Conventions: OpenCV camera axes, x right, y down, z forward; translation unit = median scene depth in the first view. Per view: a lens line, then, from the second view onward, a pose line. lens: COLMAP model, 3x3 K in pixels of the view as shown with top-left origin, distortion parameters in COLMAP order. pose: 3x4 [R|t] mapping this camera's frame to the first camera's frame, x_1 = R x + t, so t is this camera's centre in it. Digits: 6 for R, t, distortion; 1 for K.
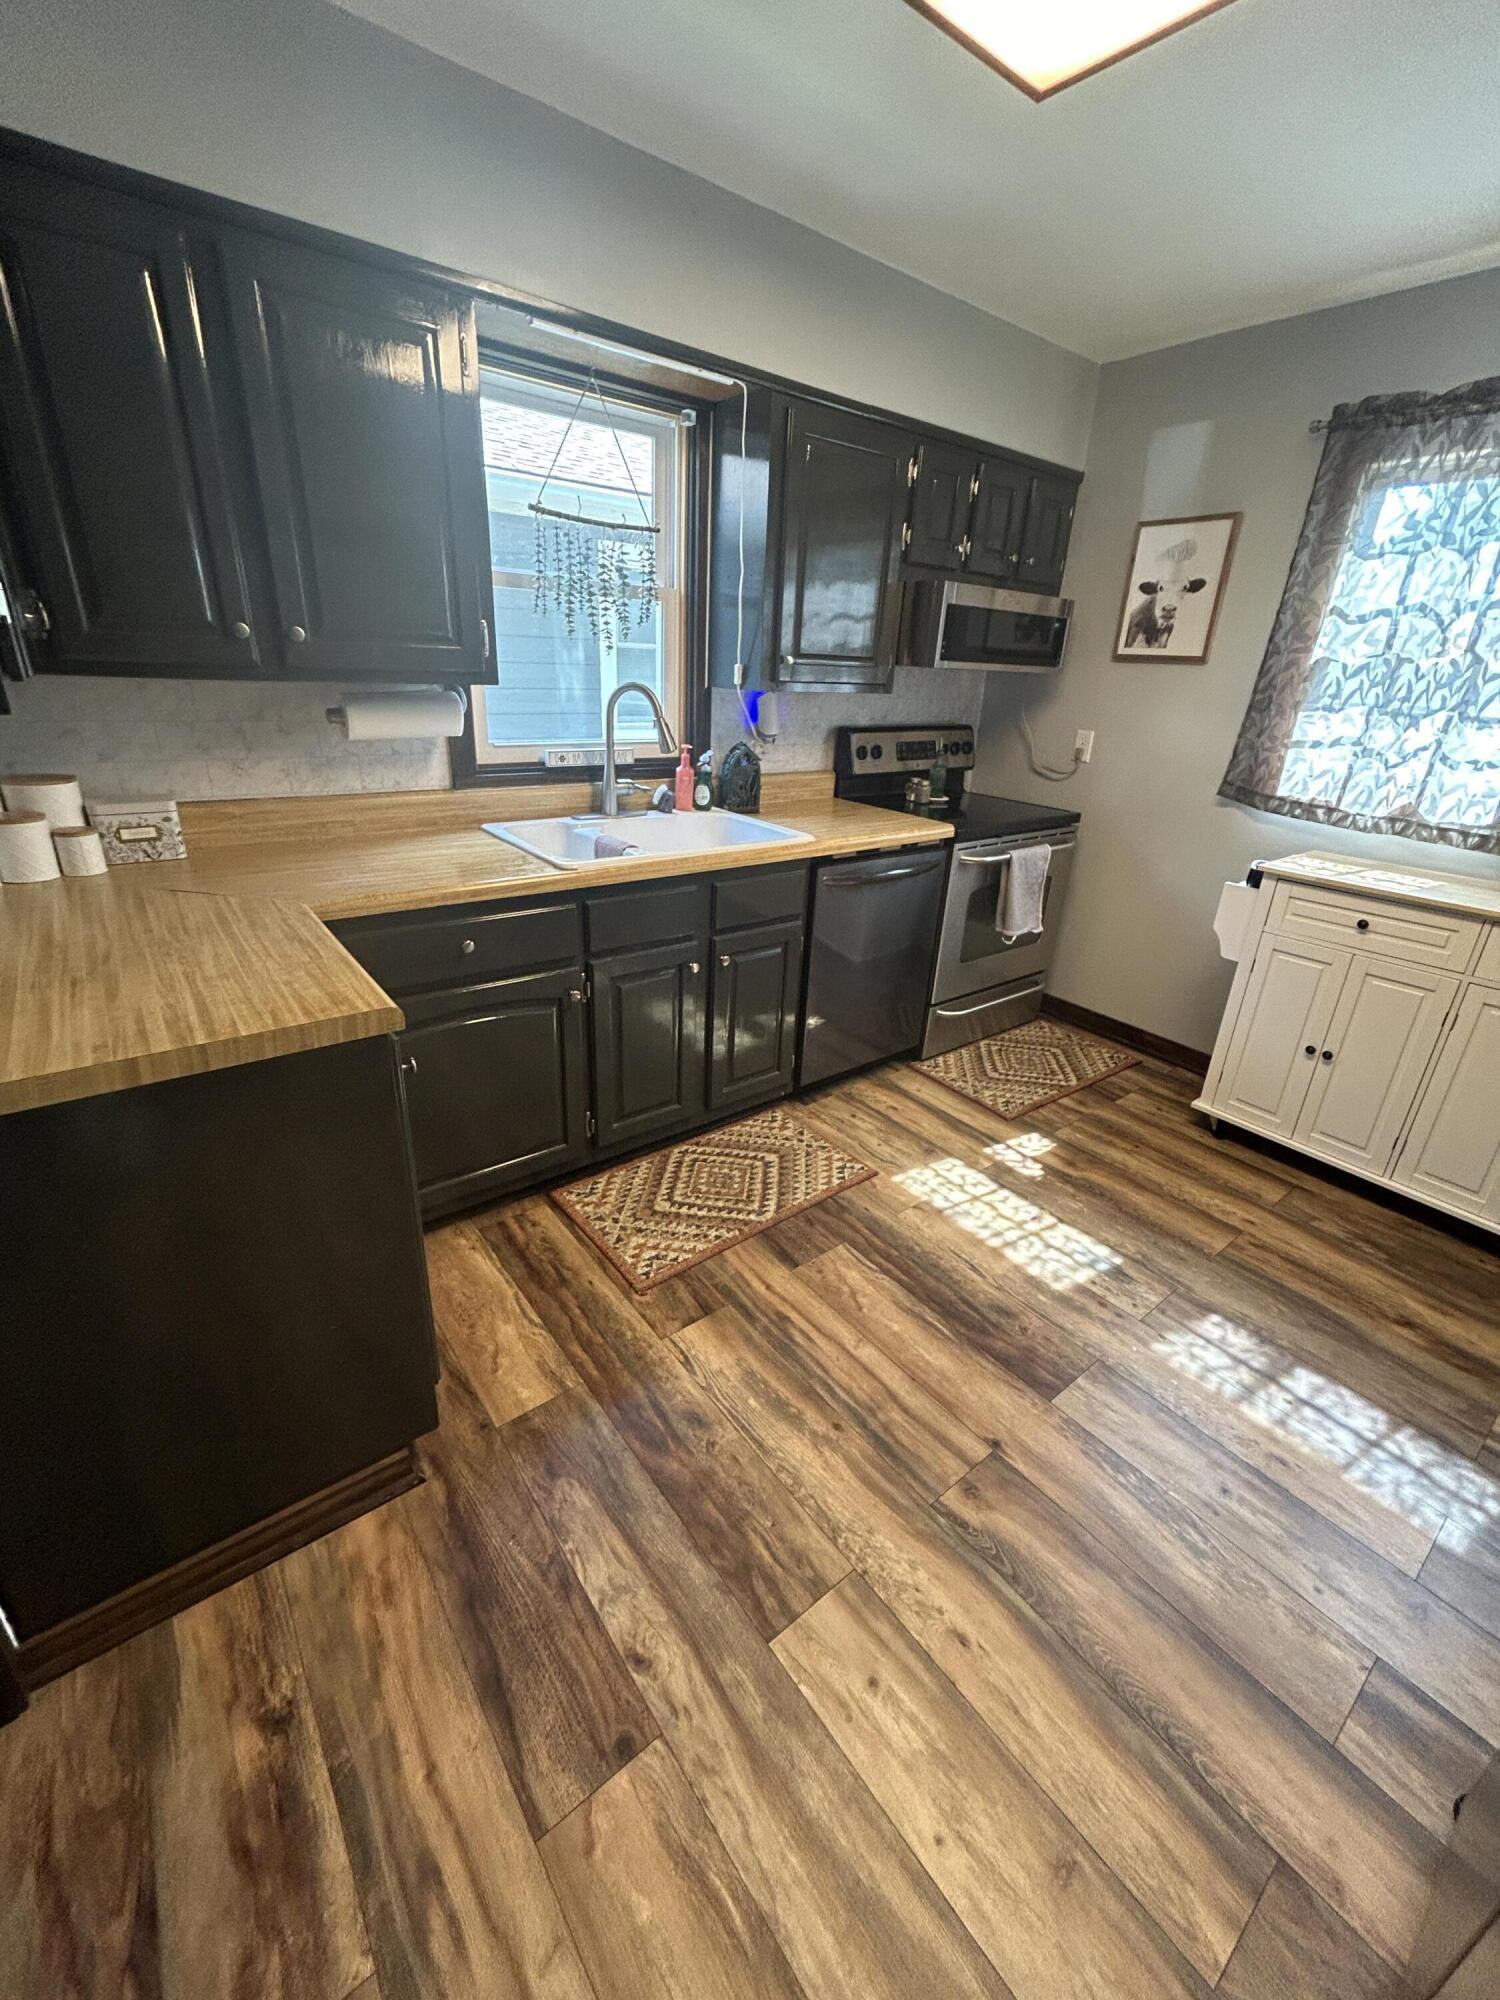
lens RADIAL K [[817.5, 0, 754.1], [0, 817.5, 990.5], [0, 0, 1]] dist [-0.001281, 0.003873]
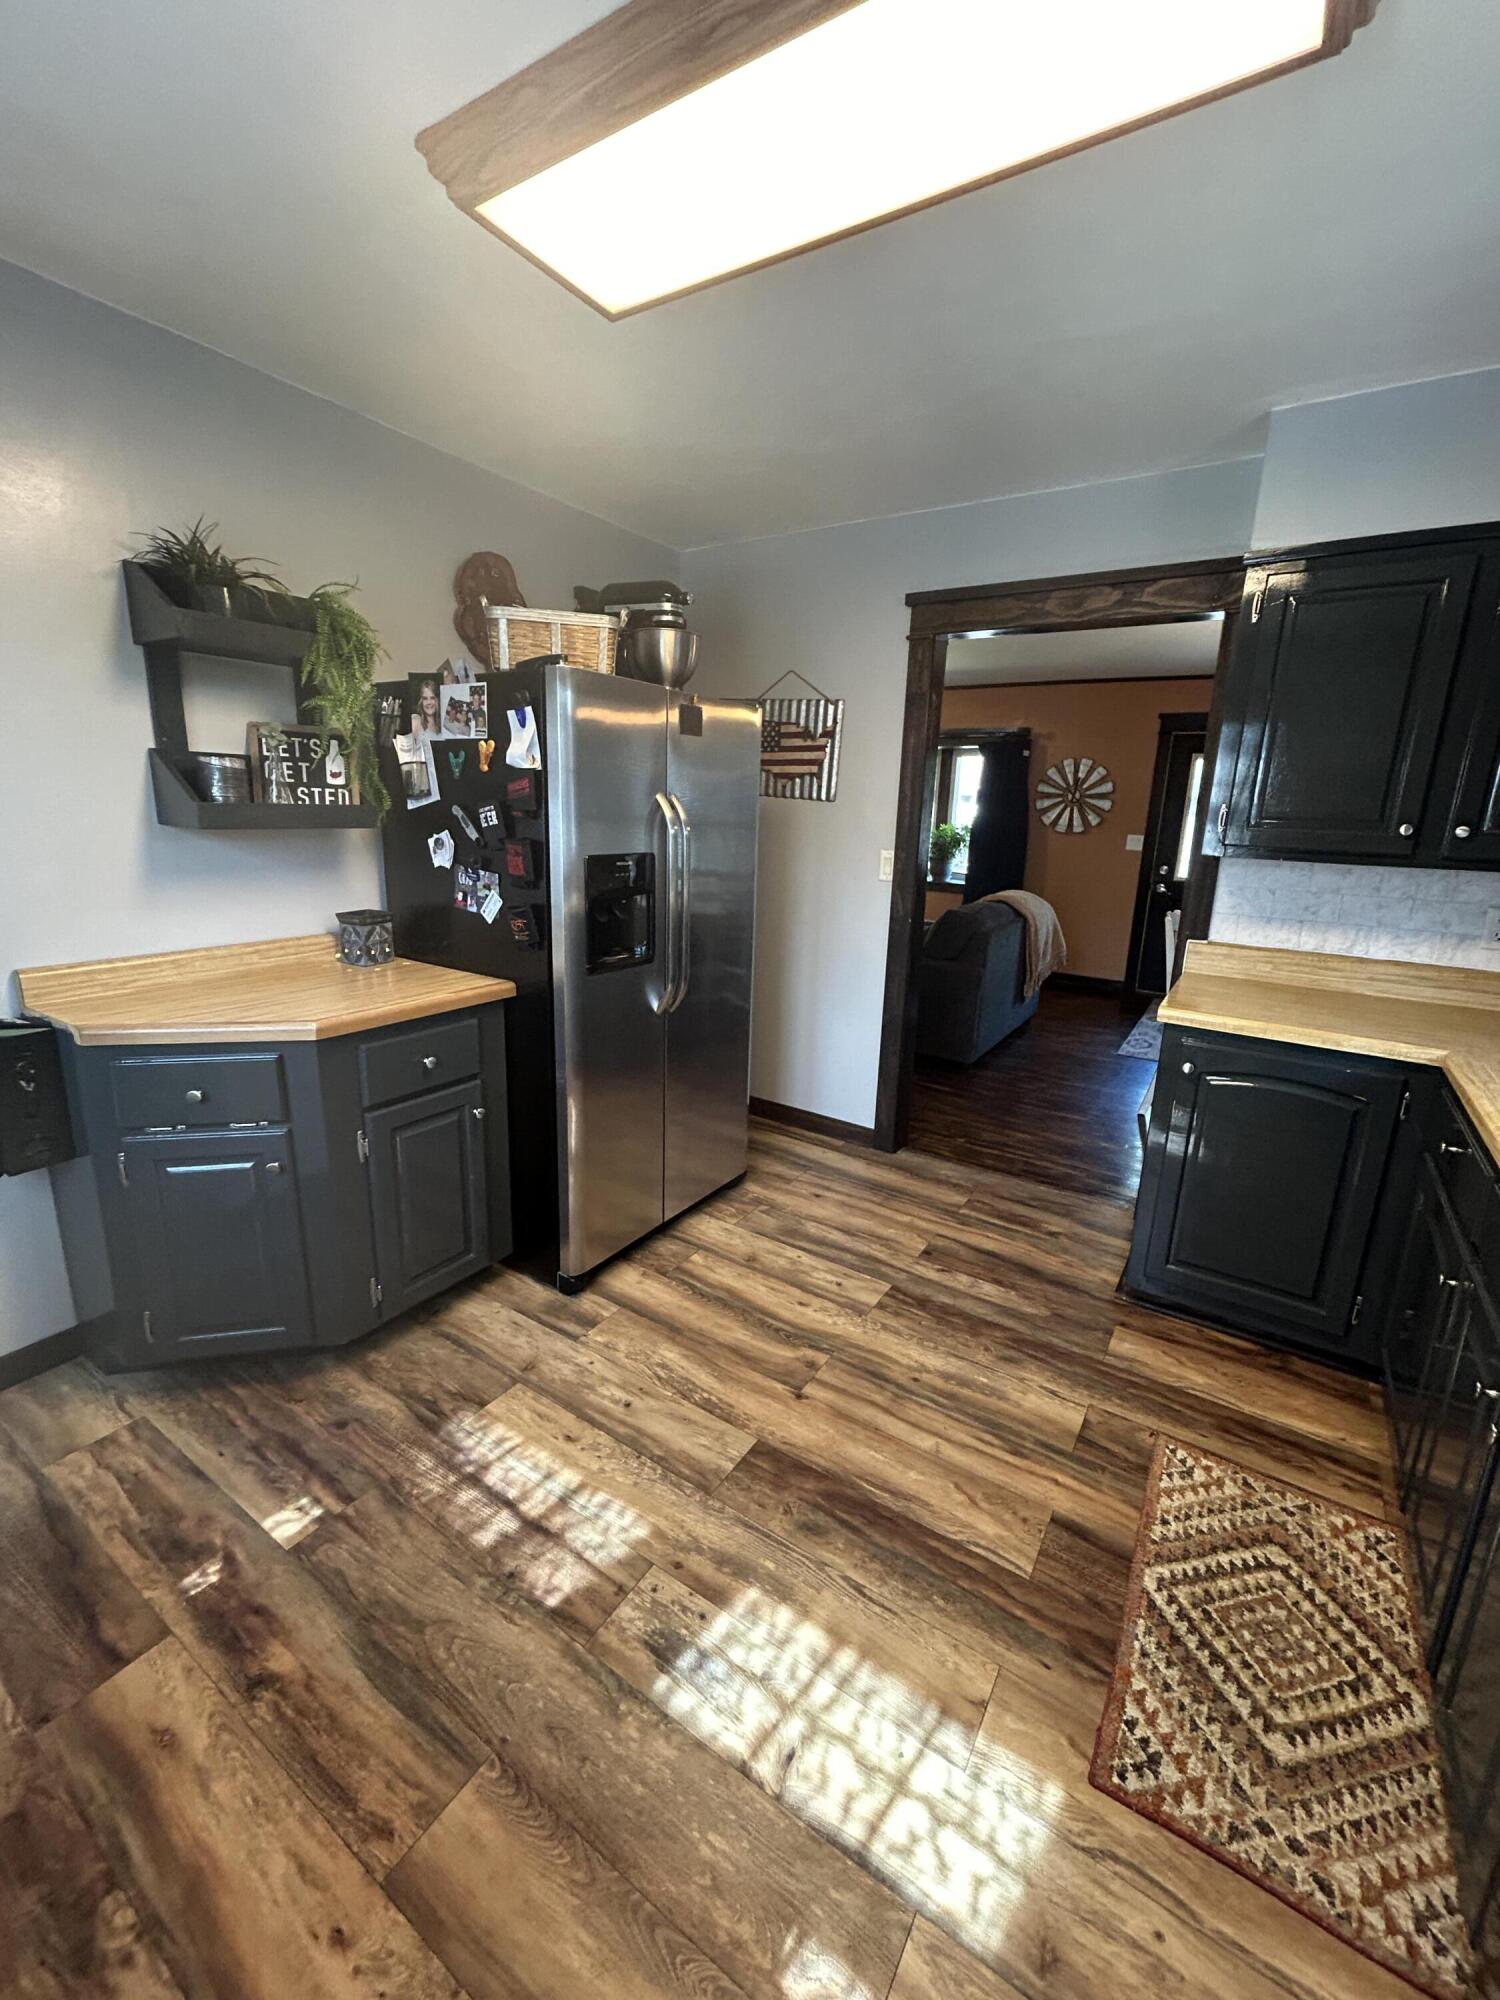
lens RADIAL K [[813.7, 0, 754.5], [0, 813.7, 990.9], [0, 0, 1]] dist [0.000352, 0.001107]
pose [[-0.942183, -0.002729, -0.335088, 0.618950], [-0.195012, 0.817660, 0.541666, -0.489186], [0.272509, 0.575695, -0.770917, 1.258806]]
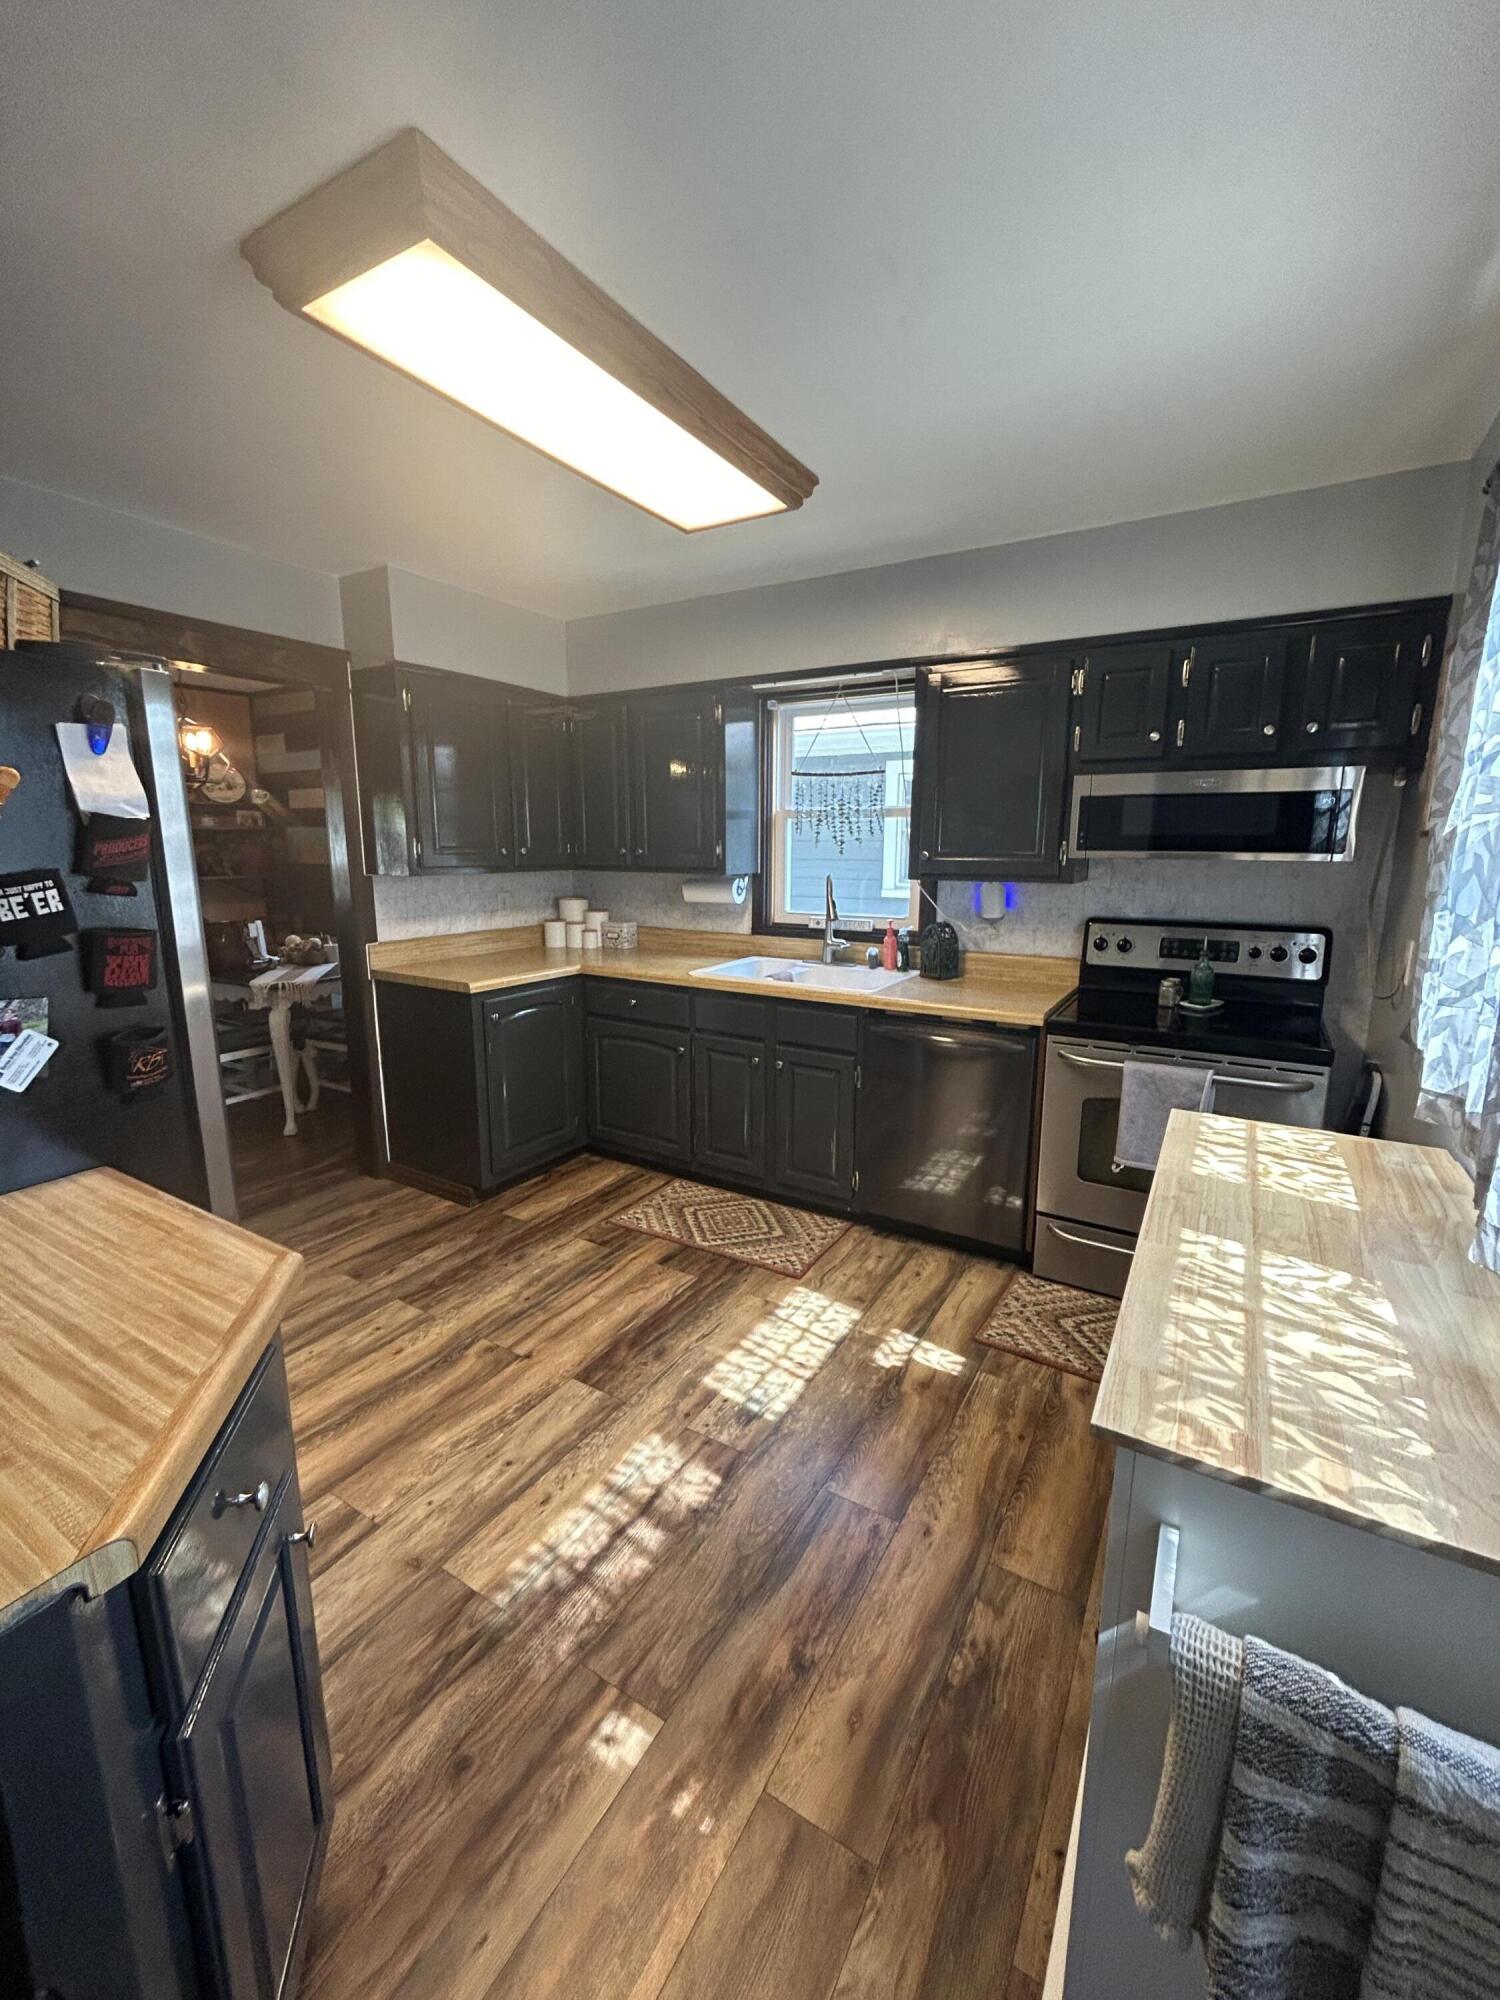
lens RADIAL K [[807.8, 0, 751.8], [0, 807.8, 990.5], [0, 0, 1]] dist [-0.003898, -0.000114]
pose [[0.358519, 0.123017, -0.925382, 1.340323], [-0.340791, 0.940113, -0.007057, -0.146269], [0.869095, 0.317892, 0.378971, 0.471929]]
